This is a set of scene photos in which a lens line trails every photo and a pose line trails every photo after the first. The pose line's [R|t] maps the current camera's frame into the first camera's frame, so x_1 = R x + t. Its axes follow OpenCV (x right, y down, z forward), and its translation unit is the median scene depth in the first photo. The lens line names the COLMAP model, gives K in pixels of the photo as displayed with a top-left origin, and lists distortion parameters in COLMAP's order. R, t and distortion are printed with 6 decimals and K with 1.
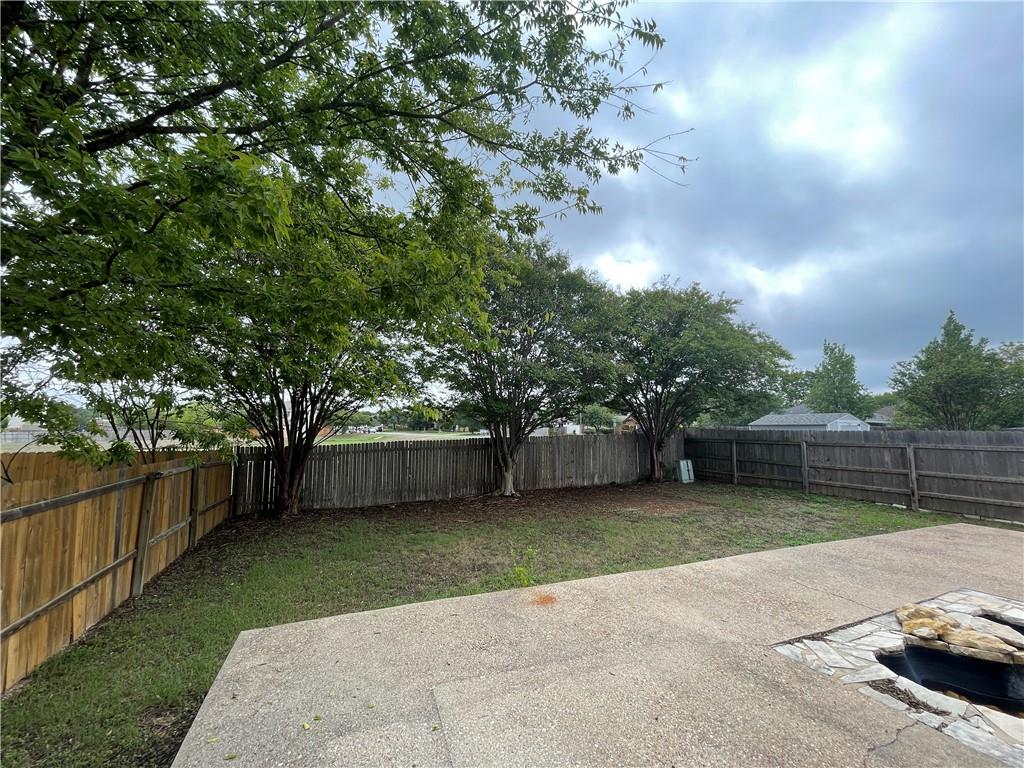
lens RADIAL K [[424.0, 0, 511.8], [0, 424.0, 387.0], [0, 0, 1]] dist [-0.001019, 0.000555]
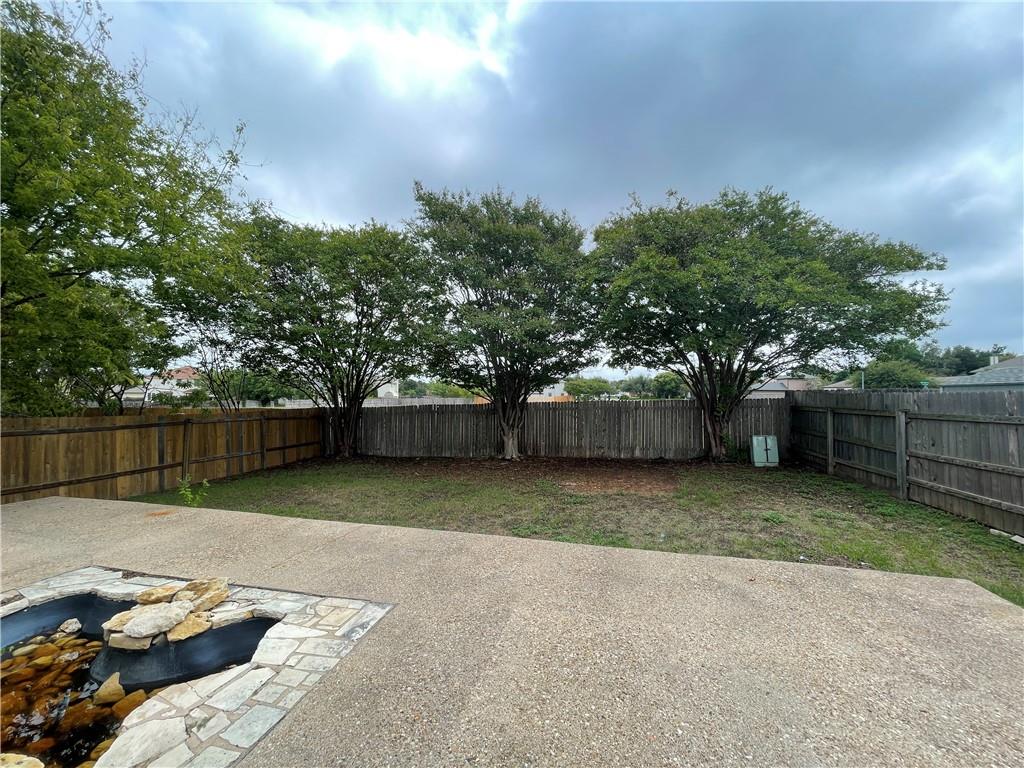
lens RADIAL K [[424.0, 0, 511.8], [0, 424.0, 387.0], [0, 0, 1]] dist [-0.001019, 0.000555]
pose [[0.795085, -0.016864, -0.606263, 0.632972], [0.062216, 0.996608, 0.053871, 0.030853], [0.603298, -0.080552, 0.793437, 0.220360]]
